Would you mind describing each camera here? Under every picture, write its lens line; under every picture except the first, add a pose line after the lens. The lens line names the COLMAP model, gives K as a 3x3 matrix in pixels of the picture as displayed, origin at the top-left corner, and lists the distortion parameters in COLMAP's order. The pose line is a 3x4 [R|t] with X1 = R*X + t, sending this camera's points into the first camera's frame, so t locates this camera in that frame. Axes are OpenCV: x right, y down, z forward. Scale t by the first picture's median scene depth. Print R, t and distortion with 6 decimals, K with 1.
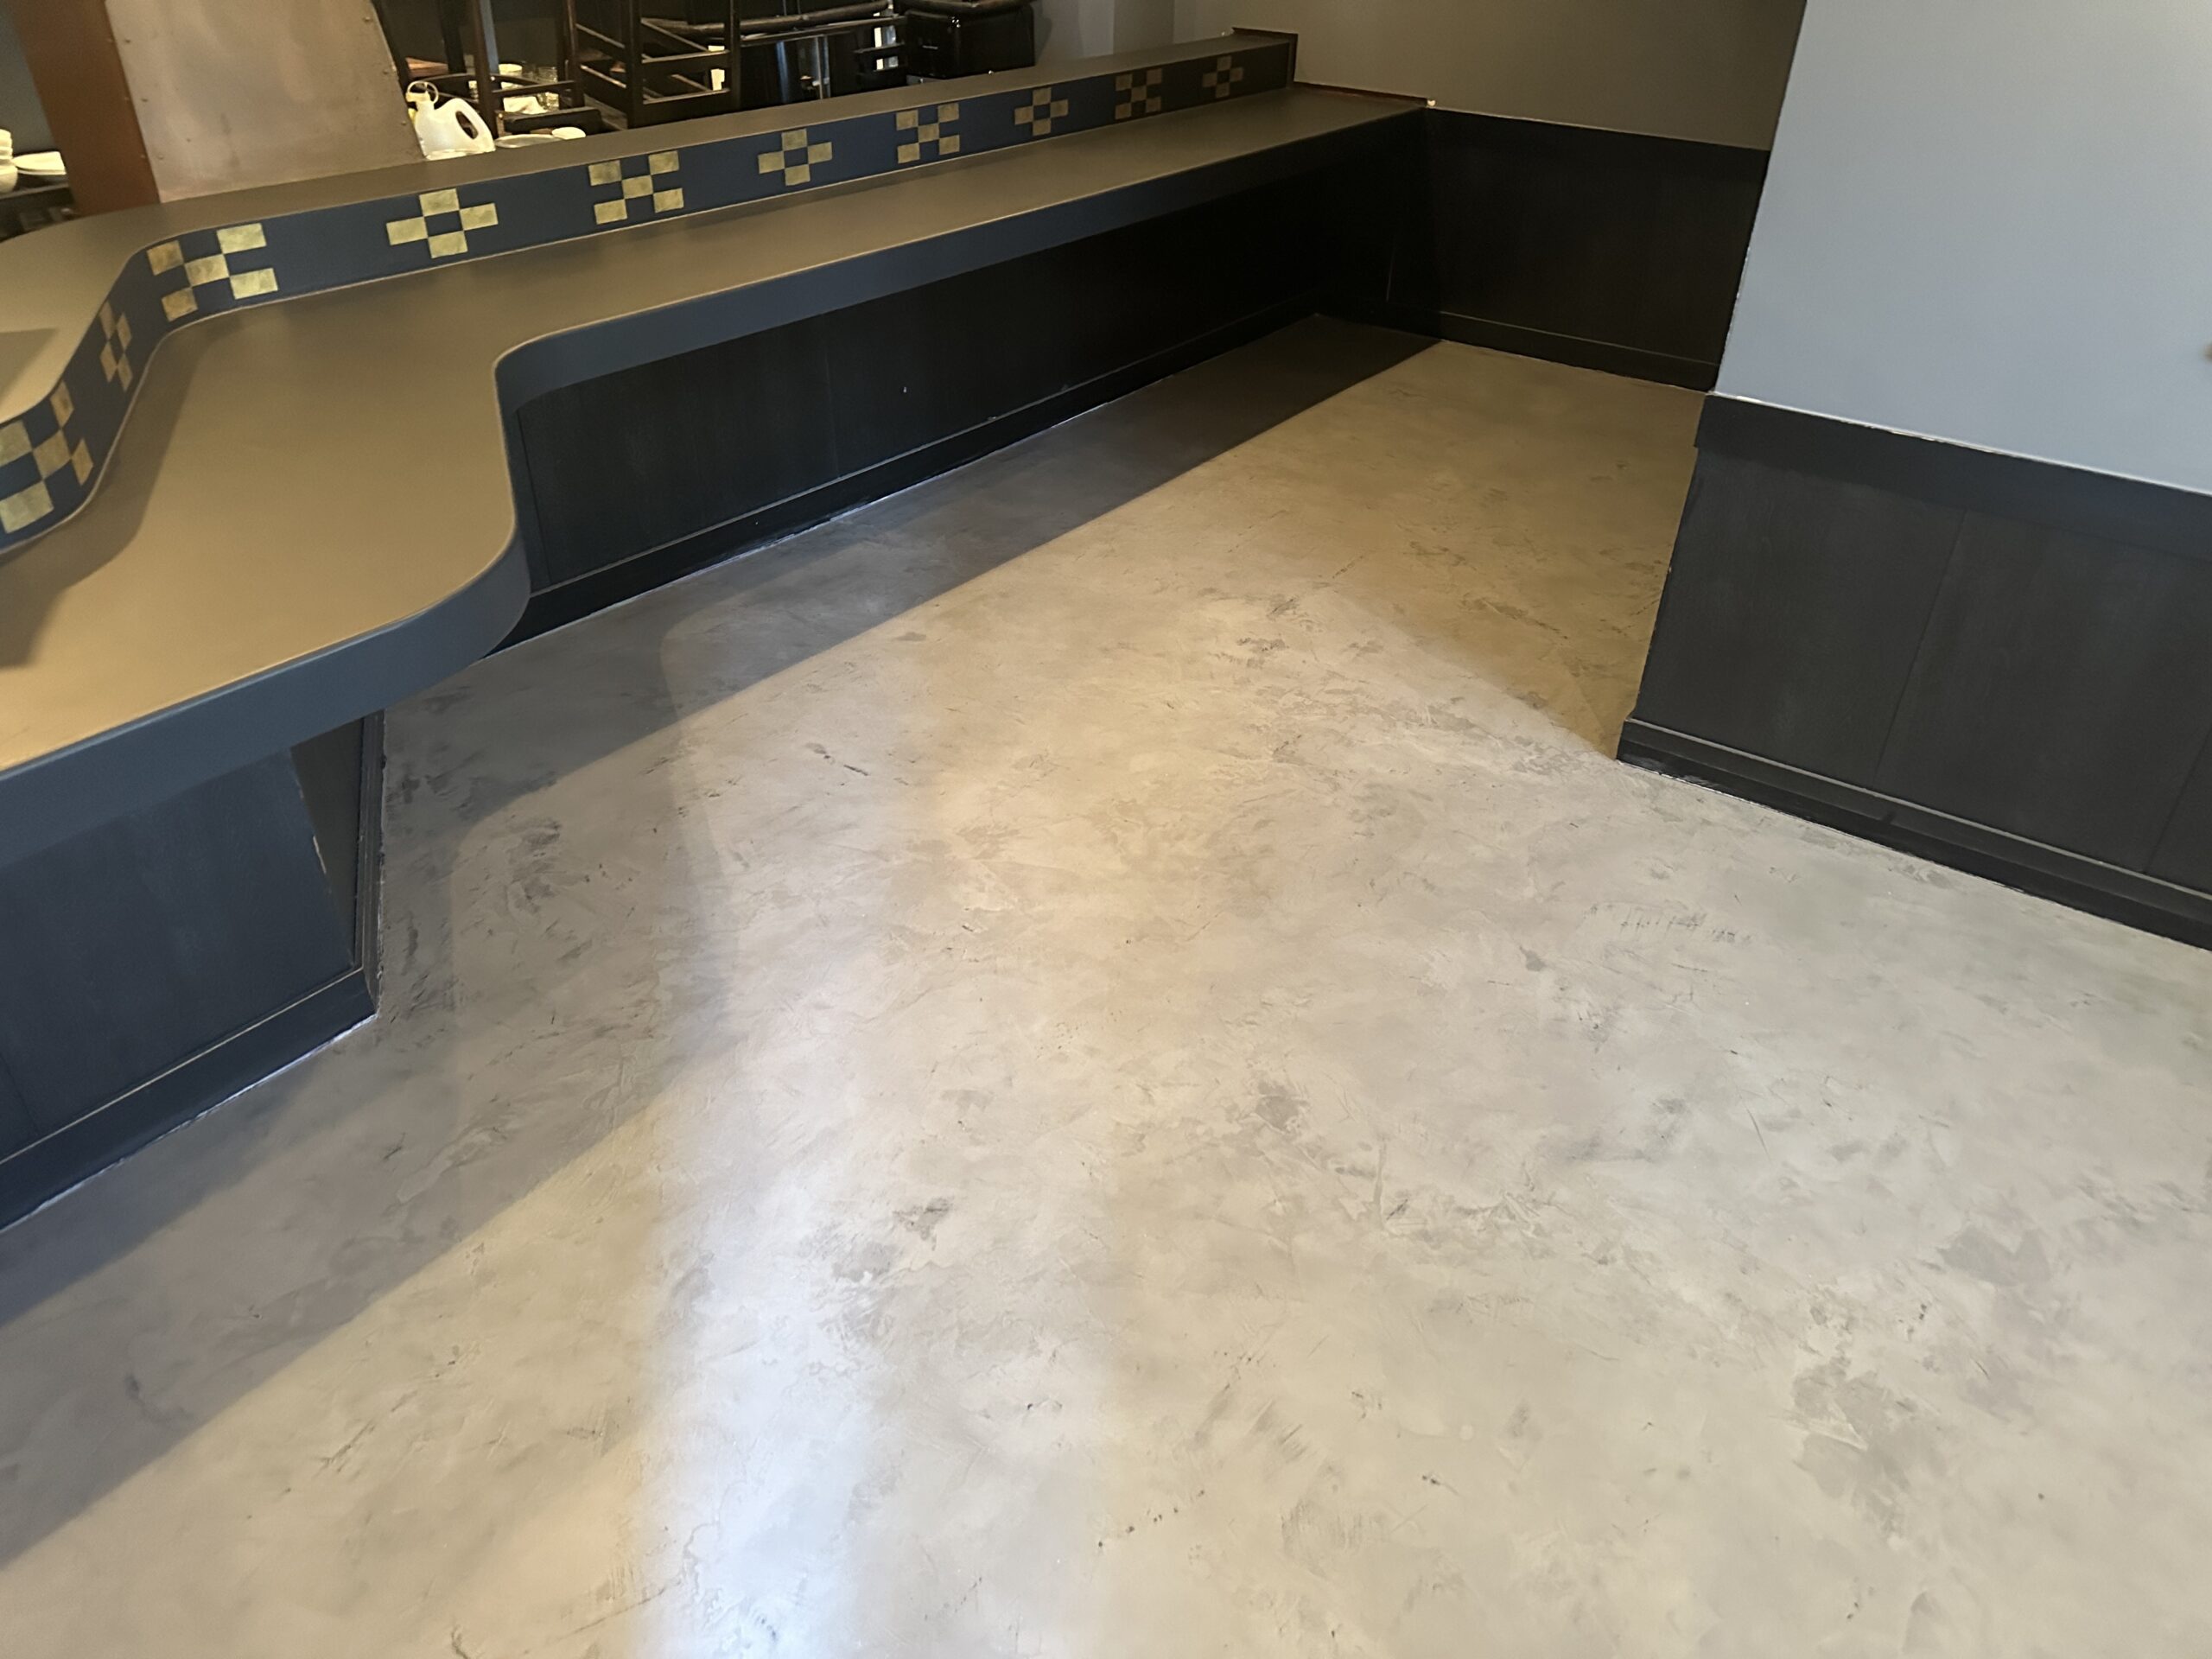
lens RADIAL K [[1577.1, 0, 1118.8], [0, 1577.1, 847.5], [0, 0, 1]] dist [0.053595, -0.081725]
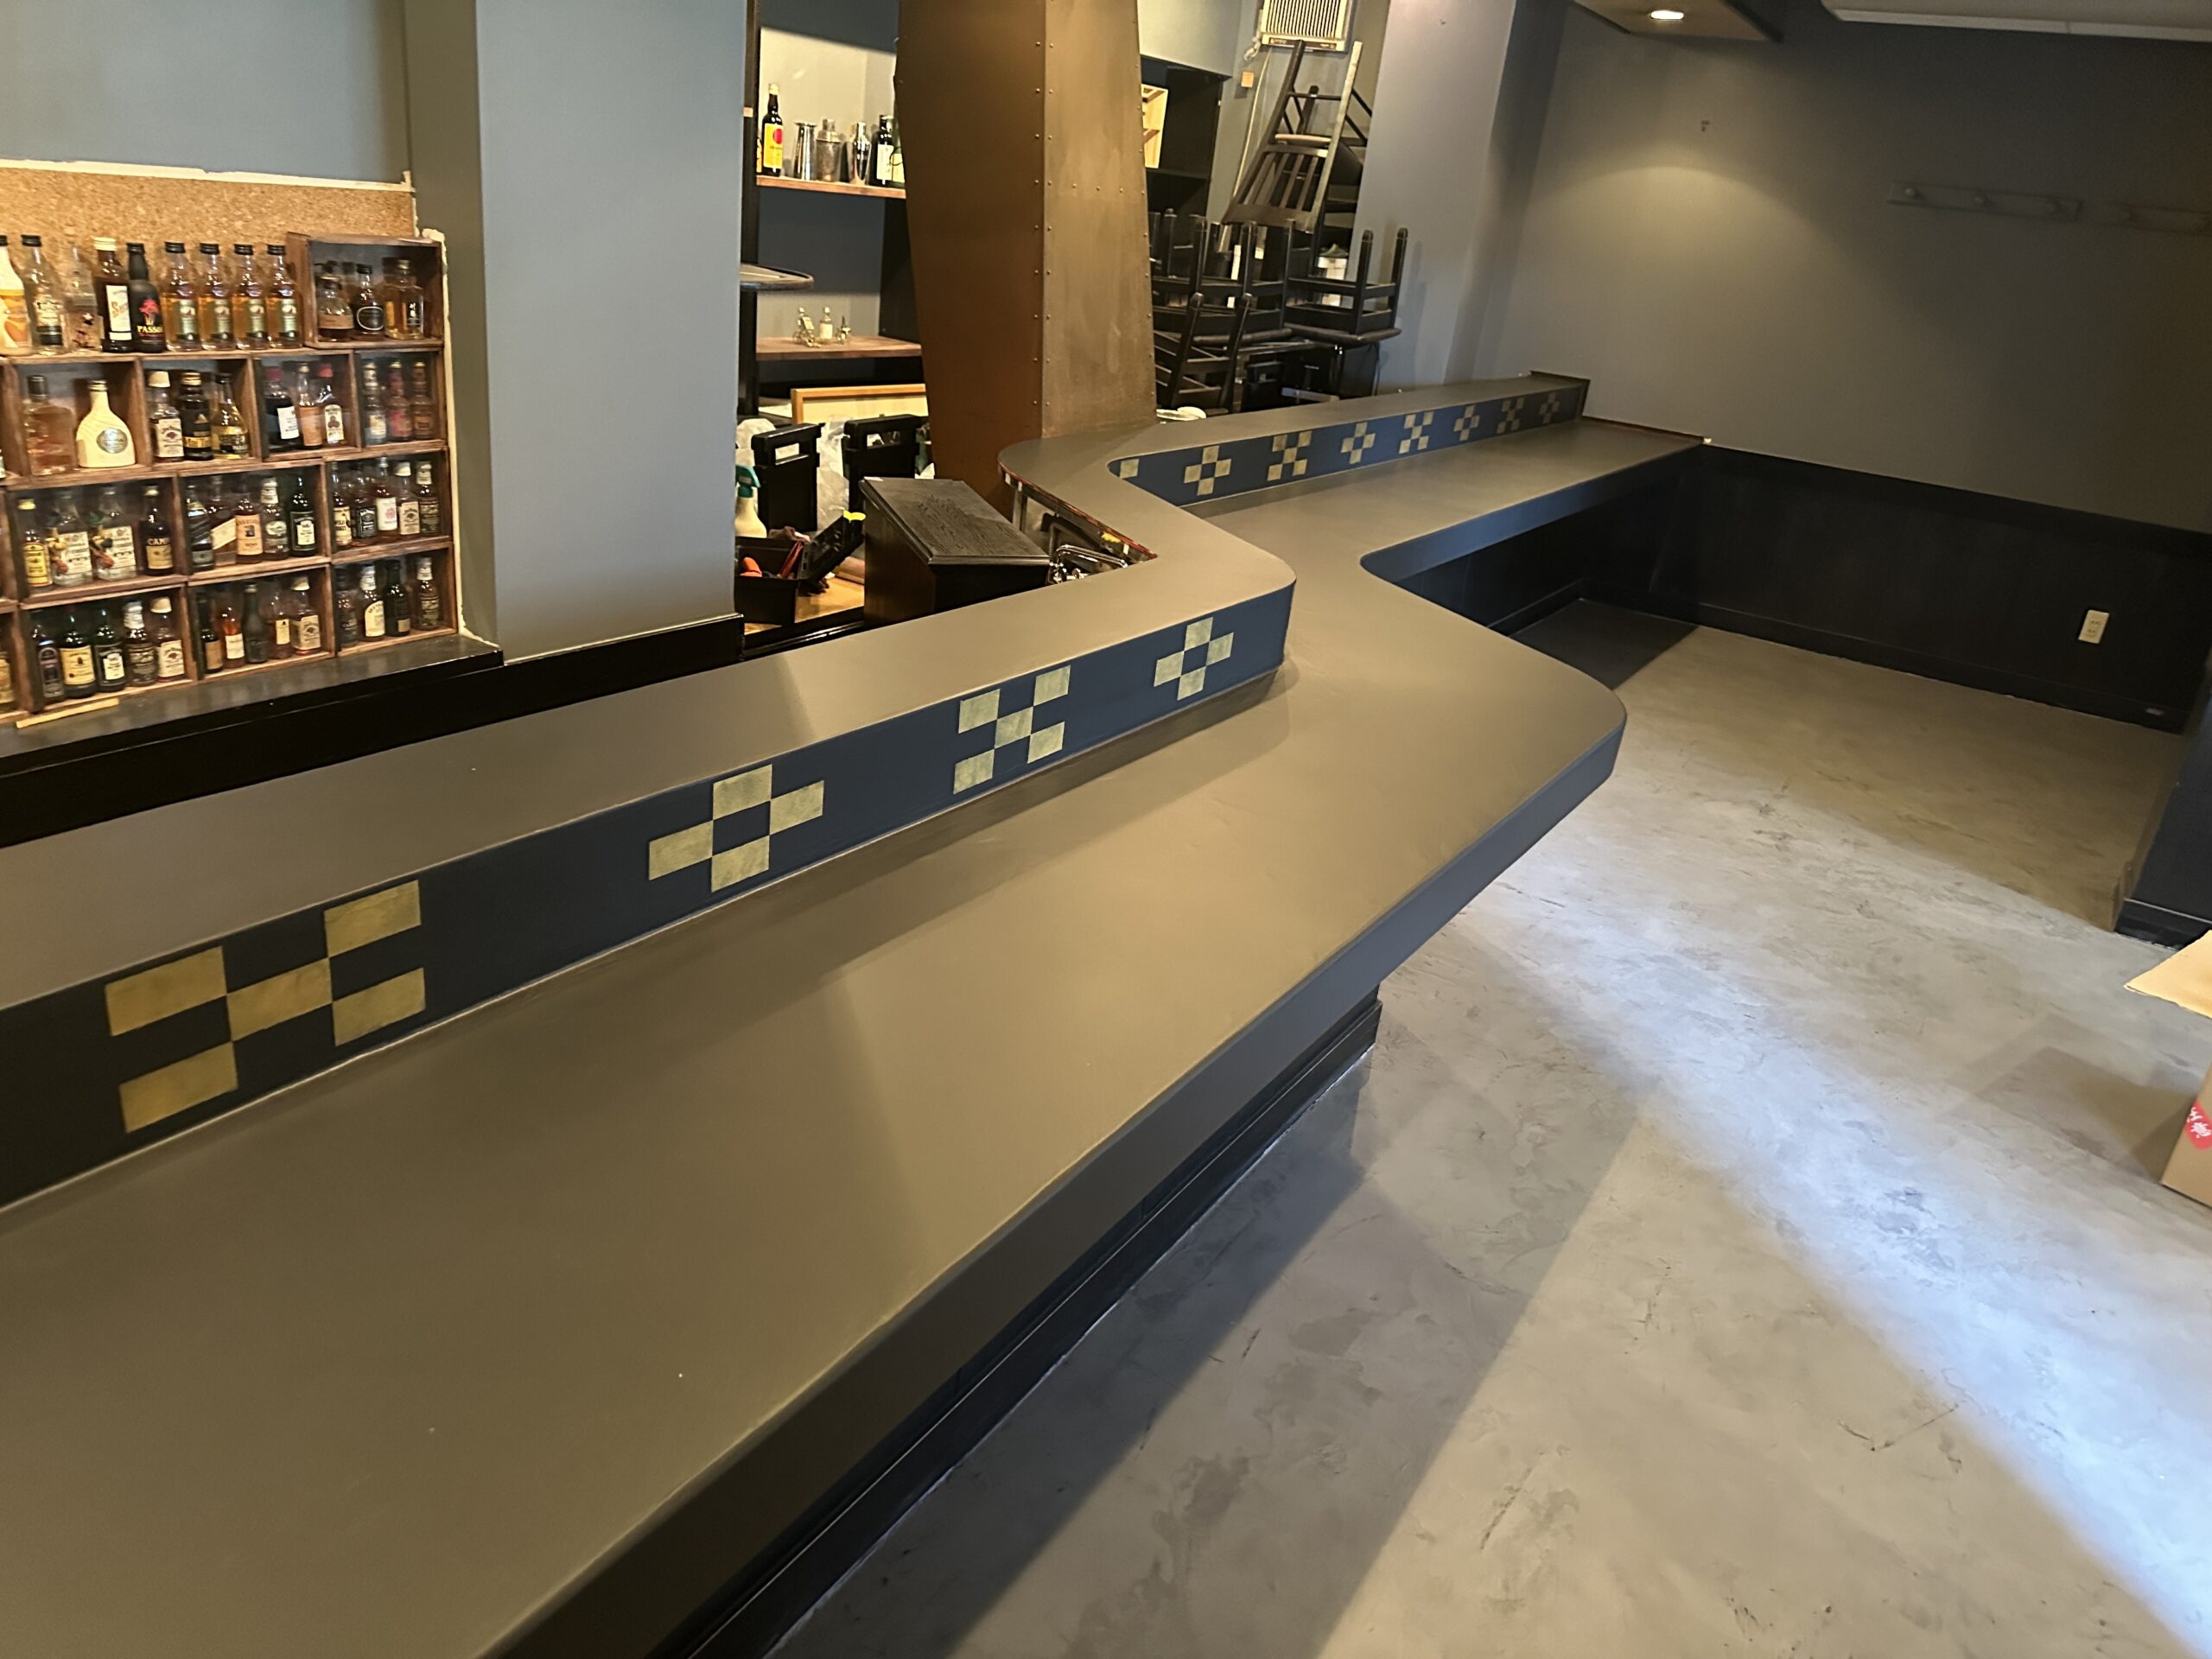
lens RADIAL K [[1577.1, 0, 1100.5], [0, 1577.1, 824.7], [0, 0, 1]] dist [0.053595, -0.081725]
pose [[0.994965, 0.059590, 0.080587, -0.478232], [-0.043501, 0.981128, -0.188404, 0.107731], [-0.090294, 0.183950, 0.978780, -0.155307]]
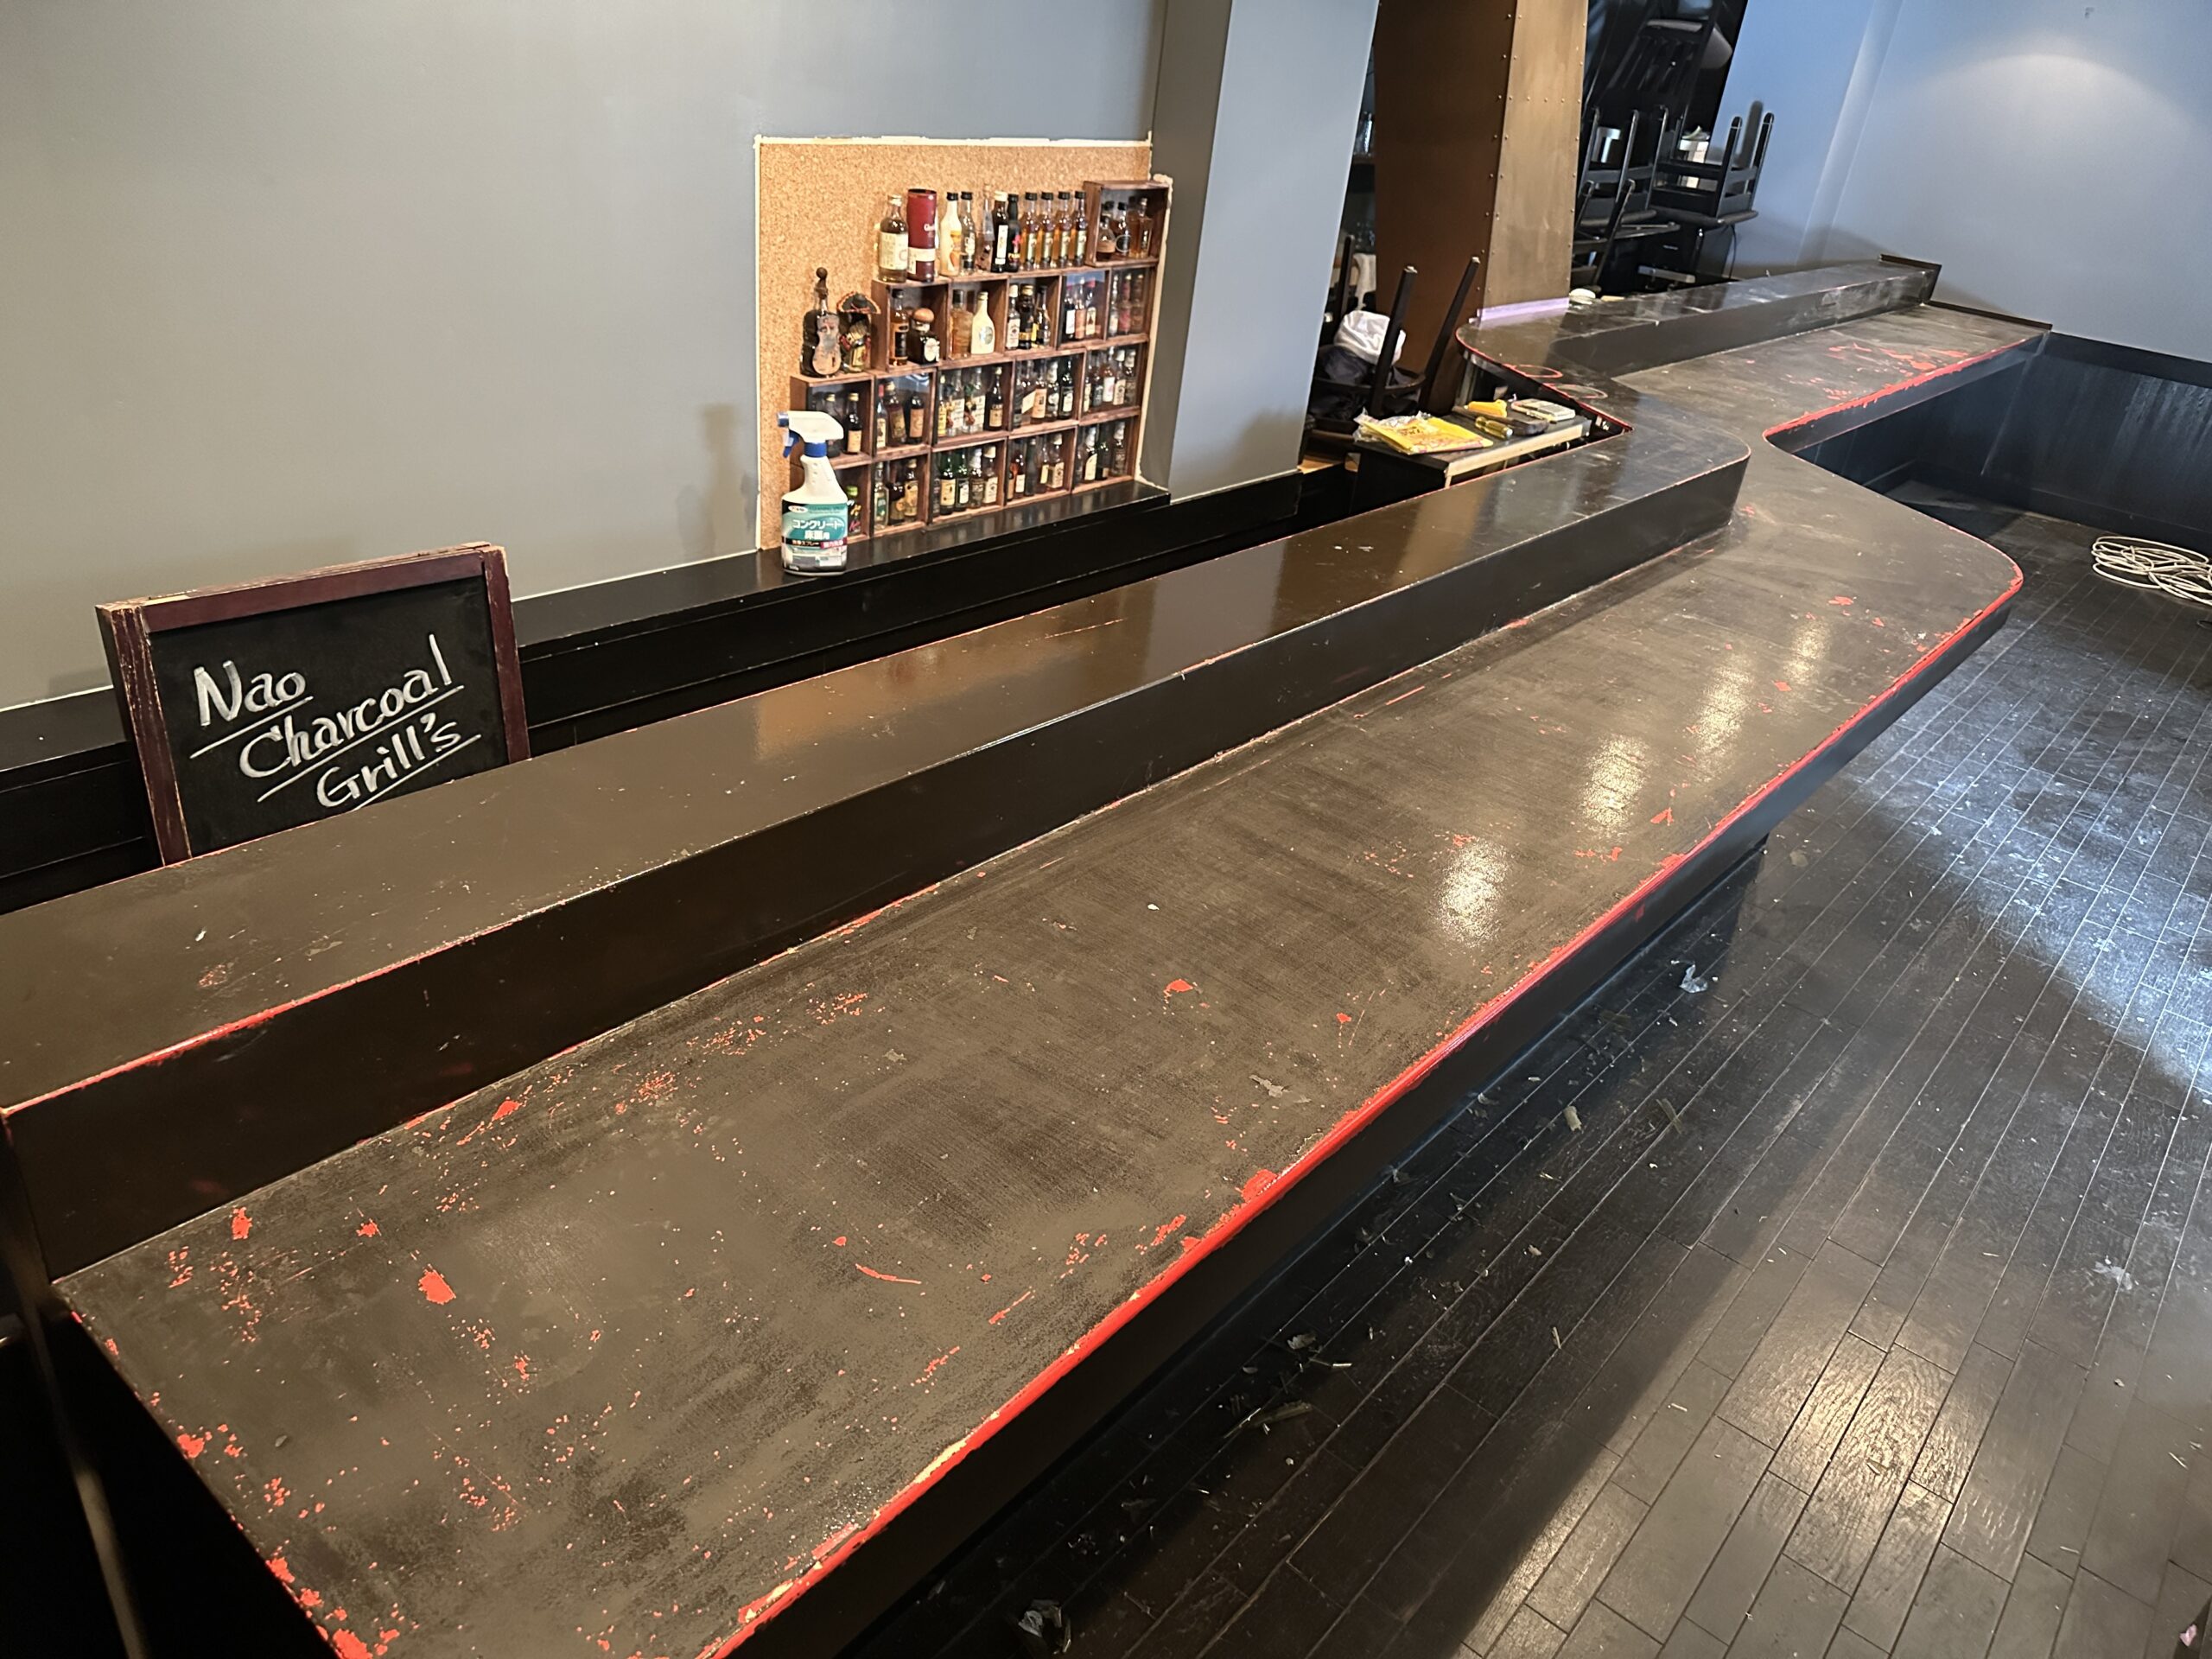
lens RADIAL K [[1577.1, 0, 1104.3], [0, 1577.1, 833.9], [0, 0, 1]] dist [0.053595, -0.081725]
pose [[0.993037, 0.108976, -0.044733, -0.618561], [-0.112833, 0.989023, -0.095403, 0.183118], [0.033846, 0.099786, 0.994433, -0.324641]]
